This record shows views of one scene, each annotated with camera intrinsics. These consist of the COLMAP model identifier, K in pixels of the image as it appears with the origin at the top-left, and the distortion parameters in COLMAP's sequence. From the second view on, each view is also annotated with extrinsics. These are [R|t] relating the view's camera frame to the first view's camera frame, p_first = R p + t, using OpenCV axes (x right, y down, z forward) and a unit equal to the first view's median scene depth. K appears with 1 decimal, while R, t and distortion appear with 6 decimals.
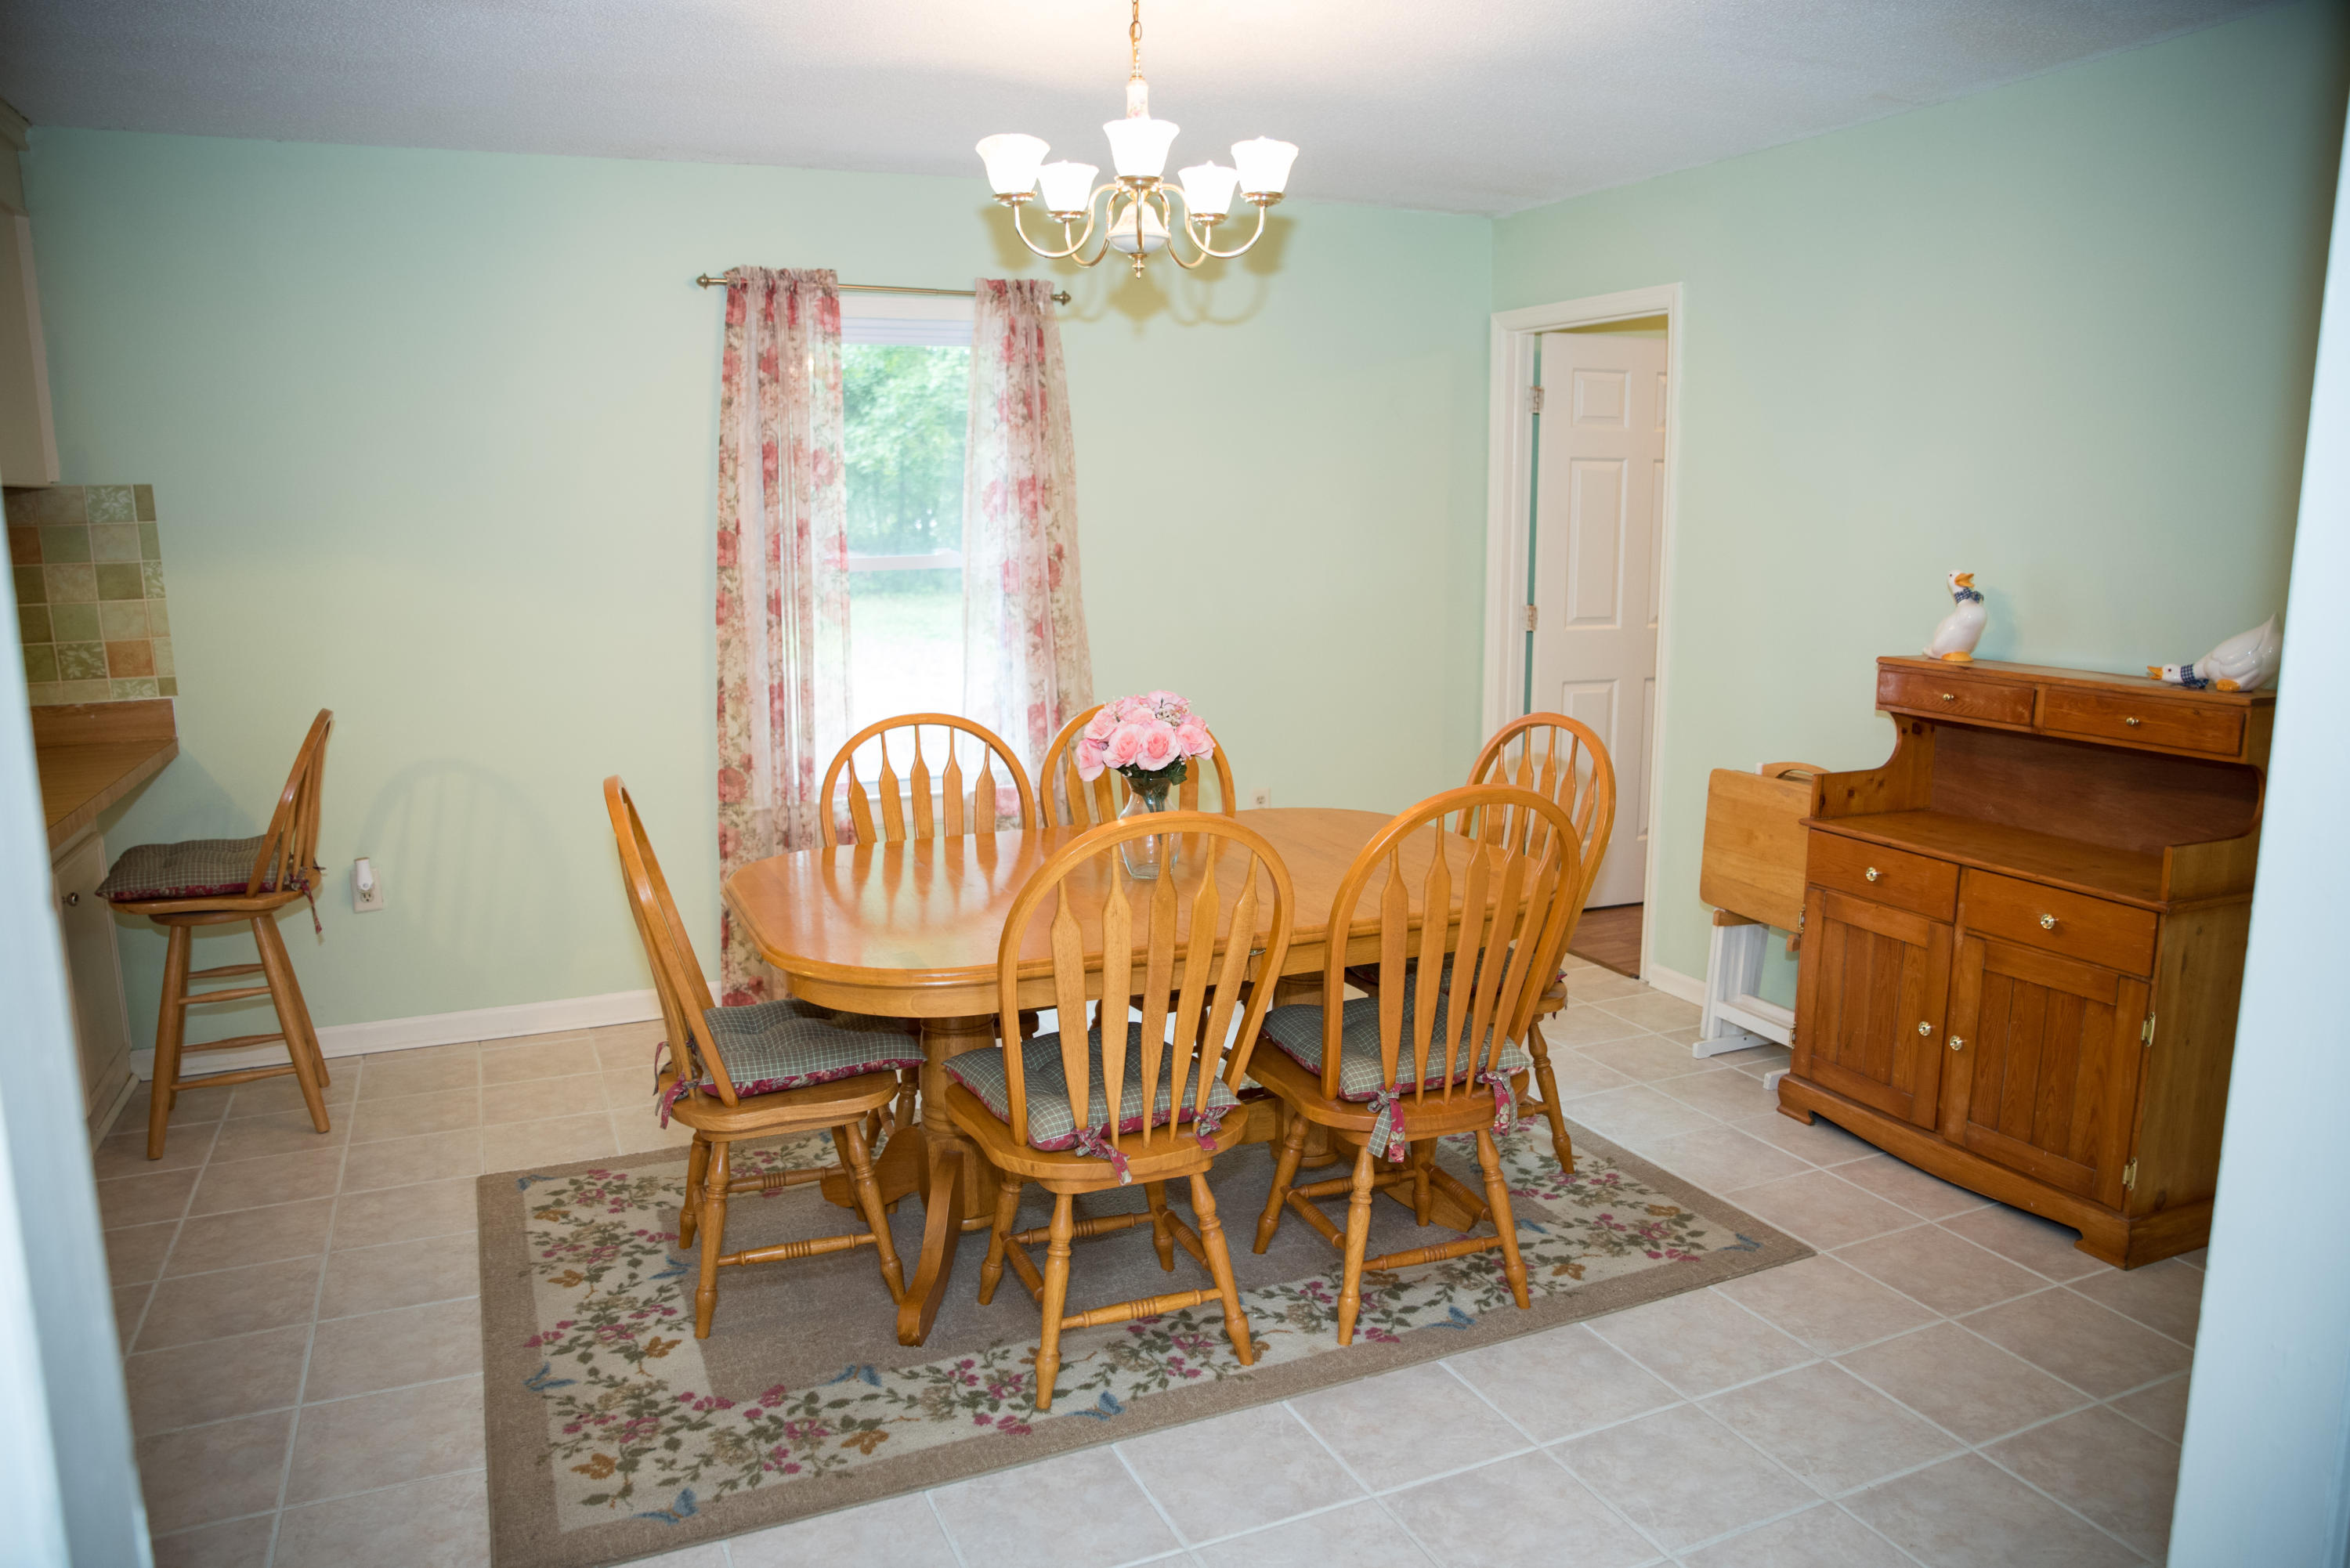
lens RADIAL K [[1600.0, 0, 1163.1], [0, 1600.0, 787.6], [0, 0, 1]] dist [-0.136455, 0.096140]
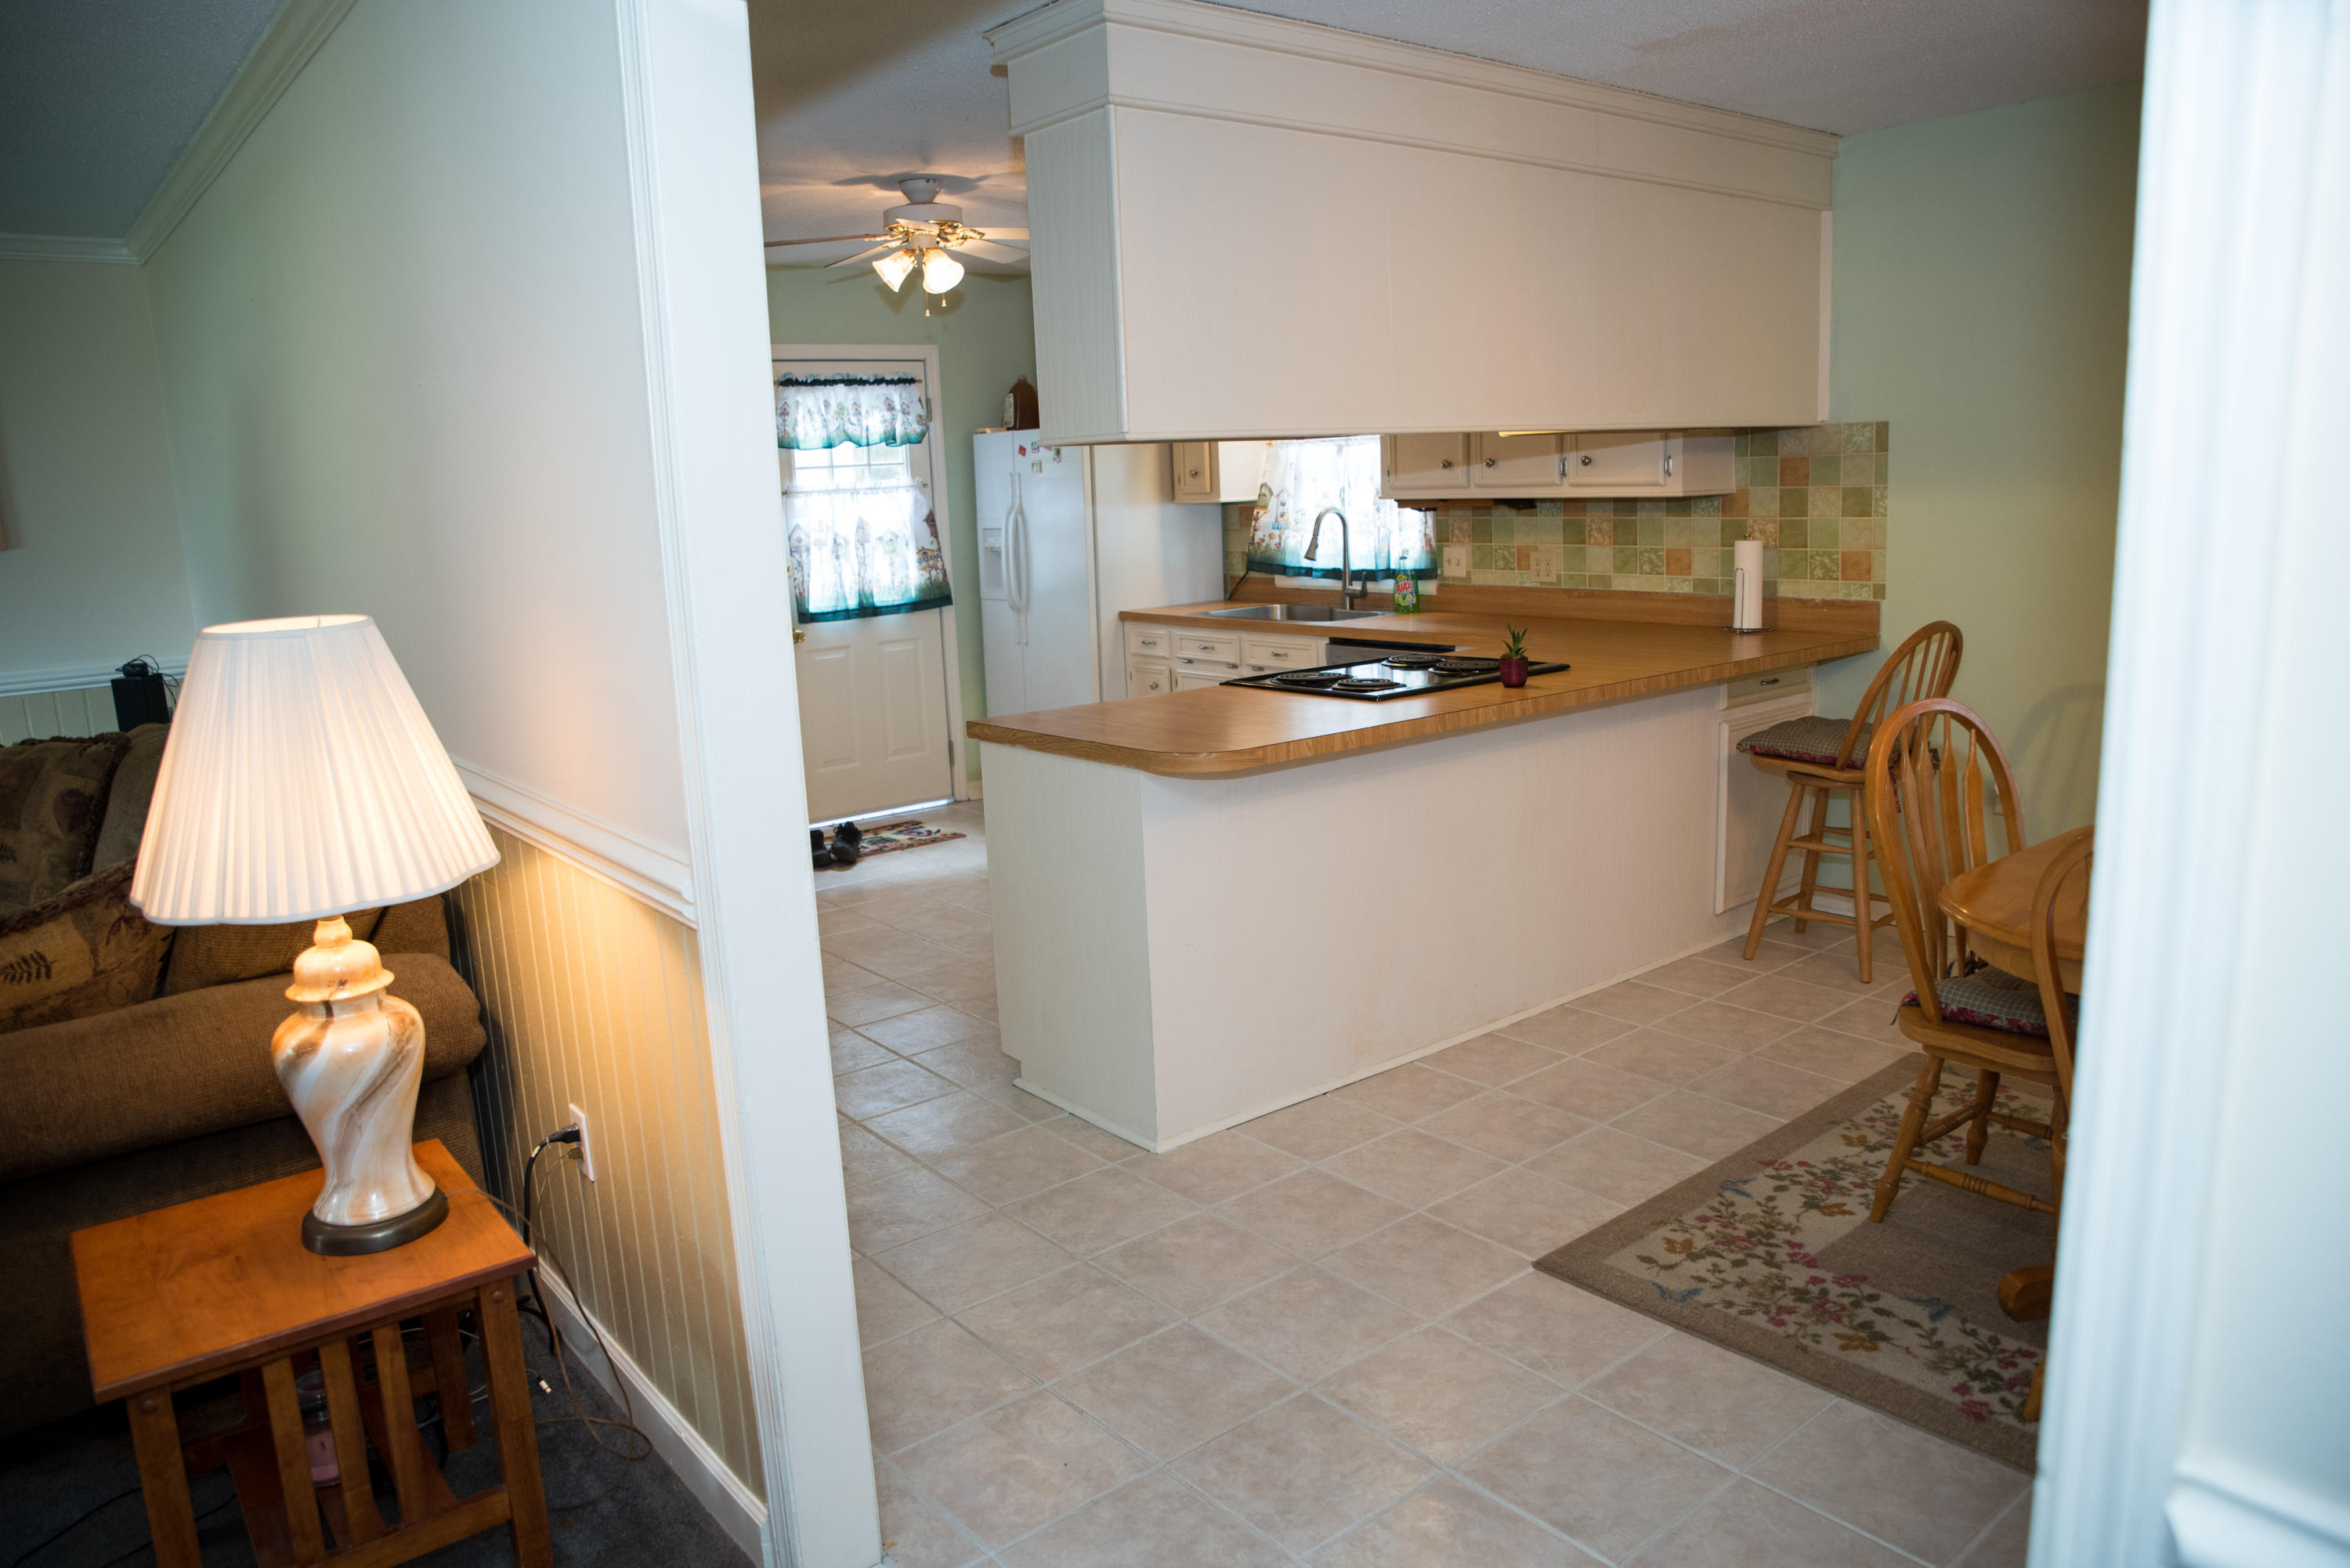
lens RADIAL K [[1600.0, 0, 1163.1], [0, 1600.0, 787.6], [0, 0, 1]] dist [-0.136455, 0.096140]
pose [[0.265180, 0.184658, -0.946351, 0.439322], [-0.131680, 0.979230, 0.154175, -0.035174], [0.955165, 0.083732, 0.283988, 0.163342]]
